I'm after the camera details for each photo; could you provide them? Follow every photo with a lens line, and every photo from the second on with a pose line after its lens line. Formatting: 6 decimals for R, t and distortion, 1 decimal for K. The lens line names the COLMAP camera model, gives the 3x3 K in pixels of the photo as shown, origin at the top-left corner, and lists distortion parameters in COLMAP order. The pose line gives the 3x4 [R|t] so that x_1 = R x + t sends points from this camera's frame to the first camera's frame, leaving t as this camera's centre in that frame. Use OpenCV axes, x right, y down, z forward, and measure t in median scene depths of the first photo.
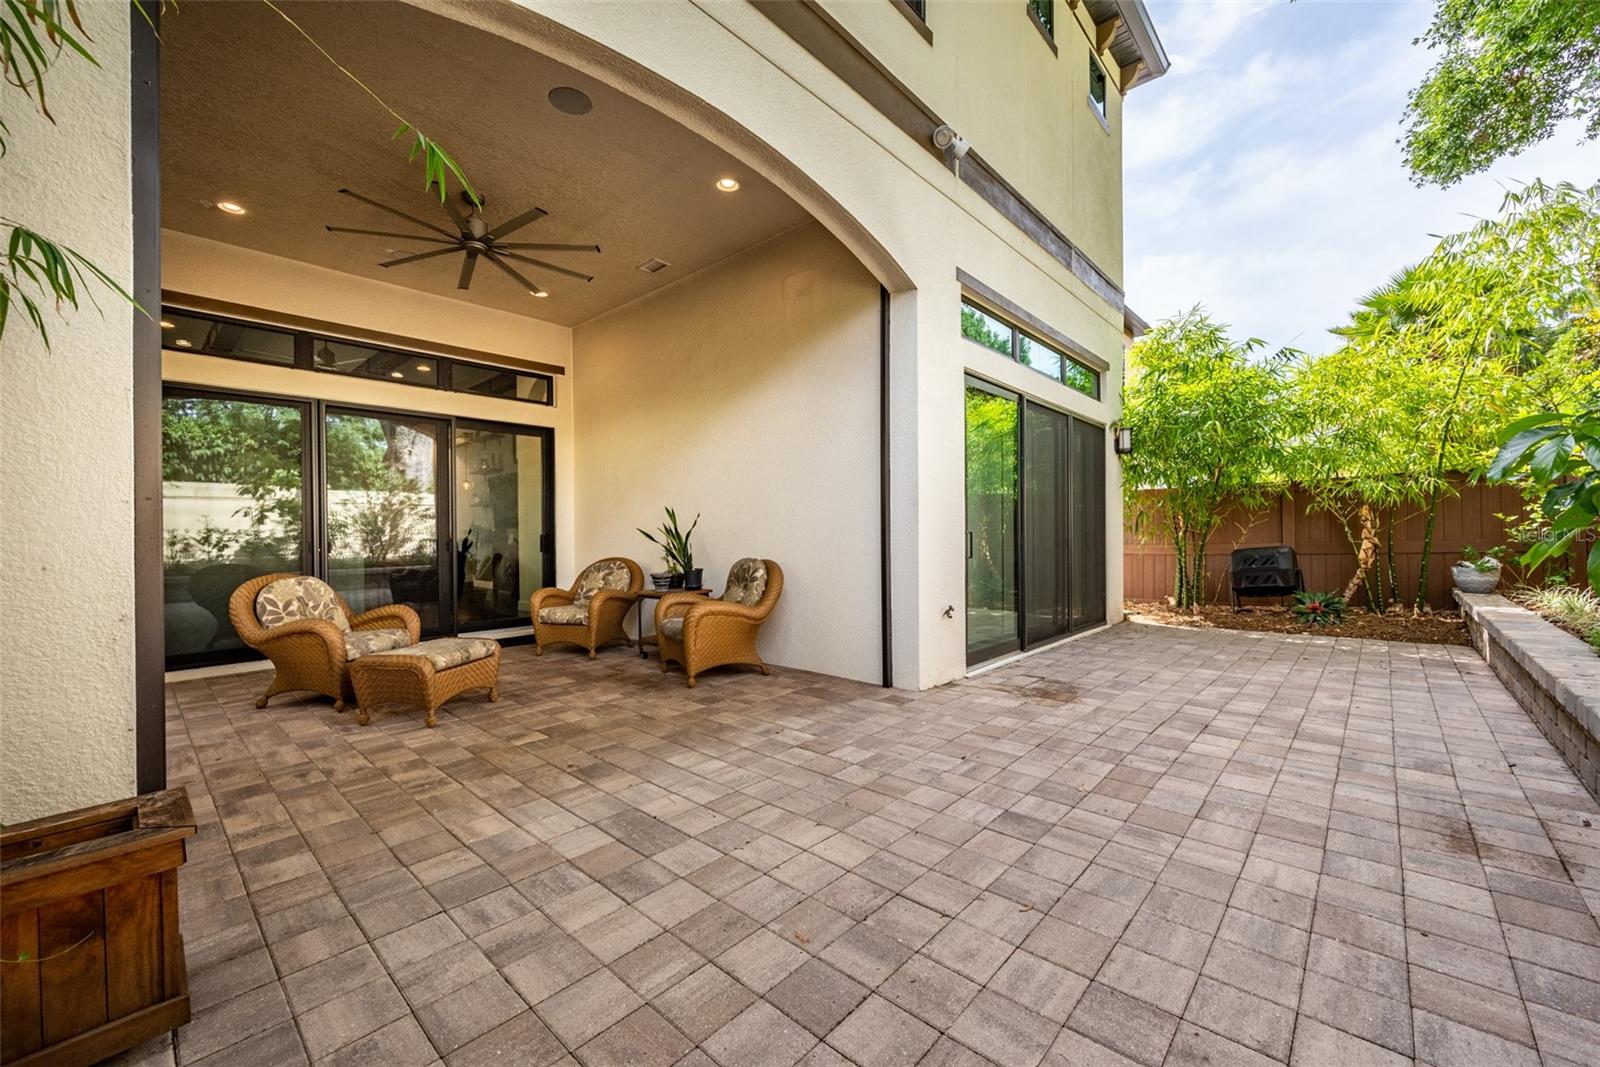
lens RADIAL K [[632.8, 0, 803.8], [0, 632.8, 535.4], [0, 0, 1]] dist [-0.003832, 0.000123]
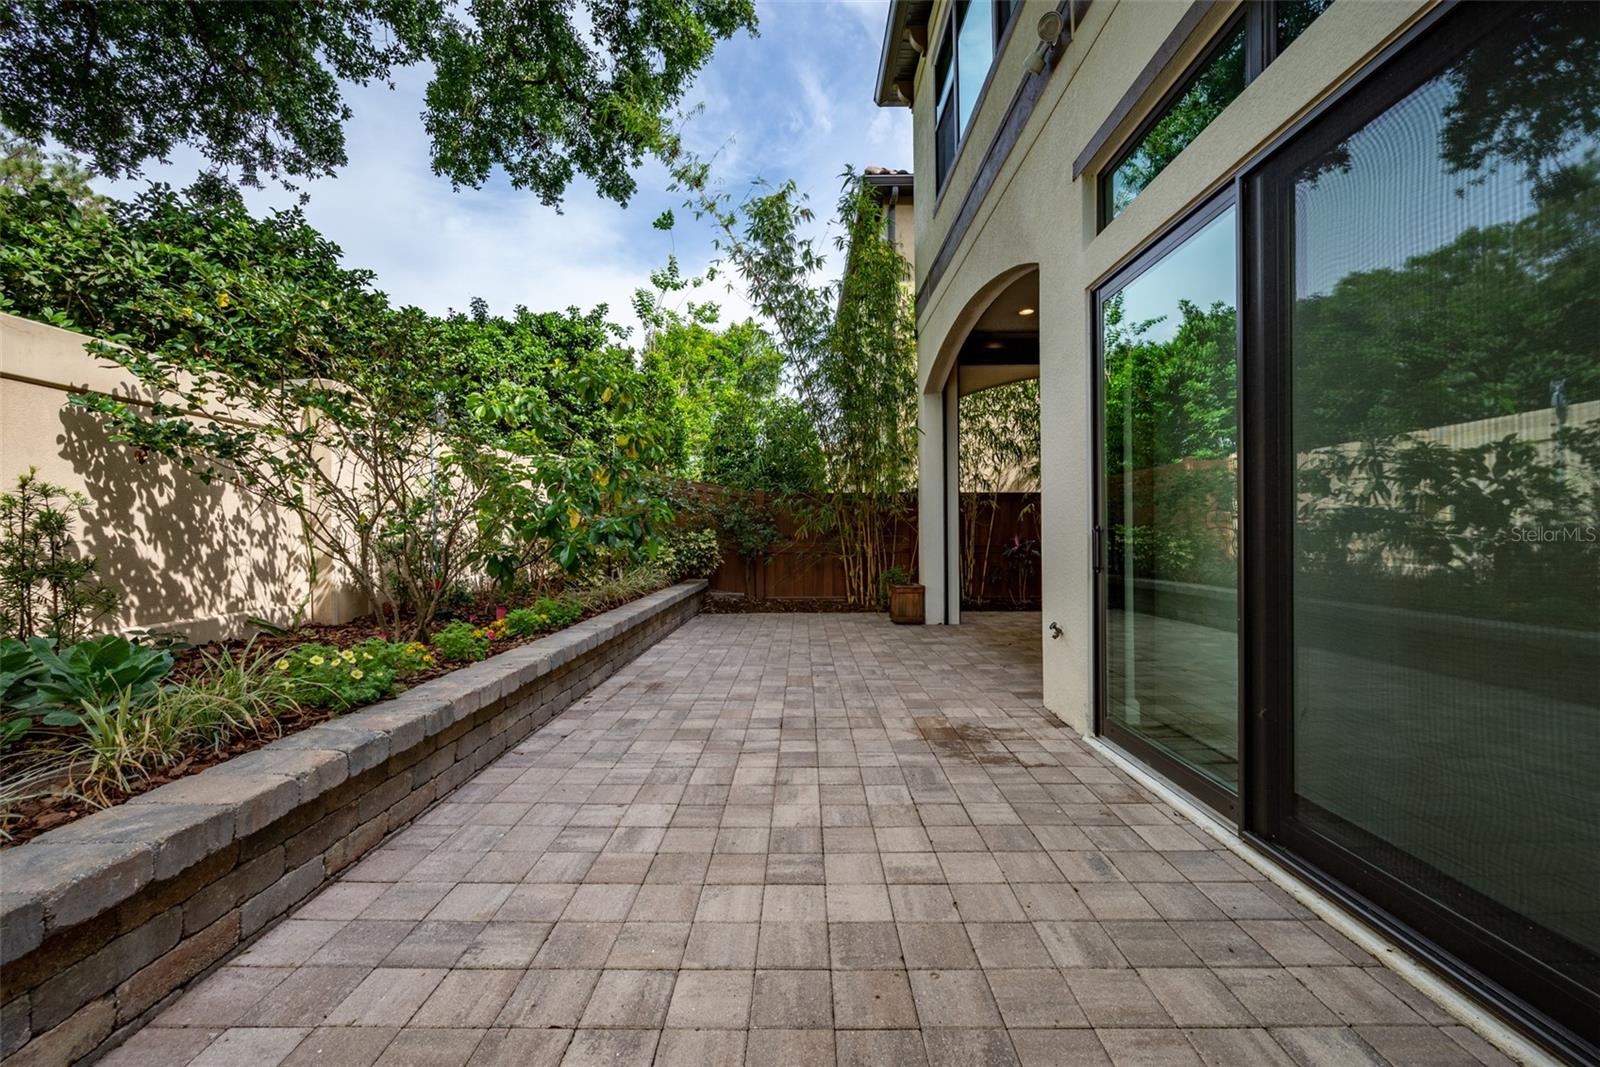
lens RADIAL K [[632.8, 0, 797.1], [0, 632.8, 534.1], [0, 0, 1]] dist [-0.003832, 0.000123]
pose [[-0.741939, 0.018660, -0.670208, 0.982130], [0.016435, 0.999818, 0.009644, -0.013150], [0.670266, -0.003860, -0.742111, 1.345277]]
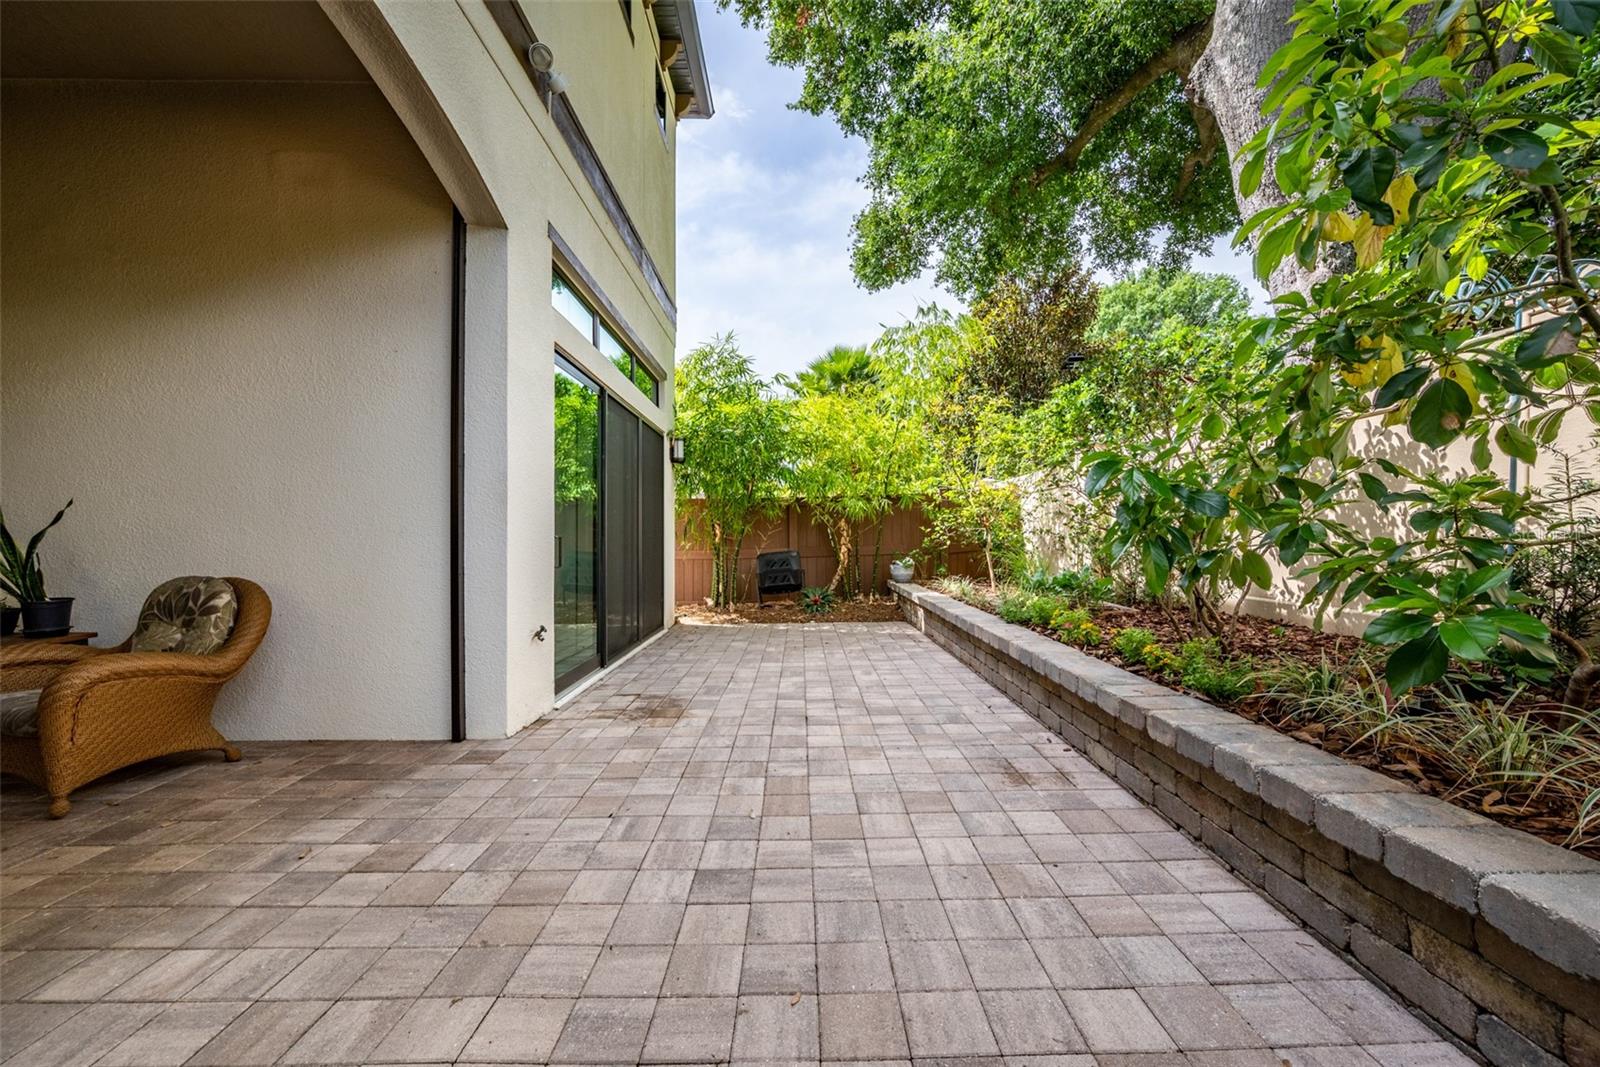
lens RADIAL K [[632.8, 0, 808.8], [0, 632.8, 535.6], [0, 0, 1]] dist [-0.003832, 0.000123]
pose [[0.727318, 0.009133, 0.686240, -0.080779], [-0.002950, 0.999944, -0.010182, 0.000756], [-0.686294, 0.005381, 0.727304, 0.157027]]
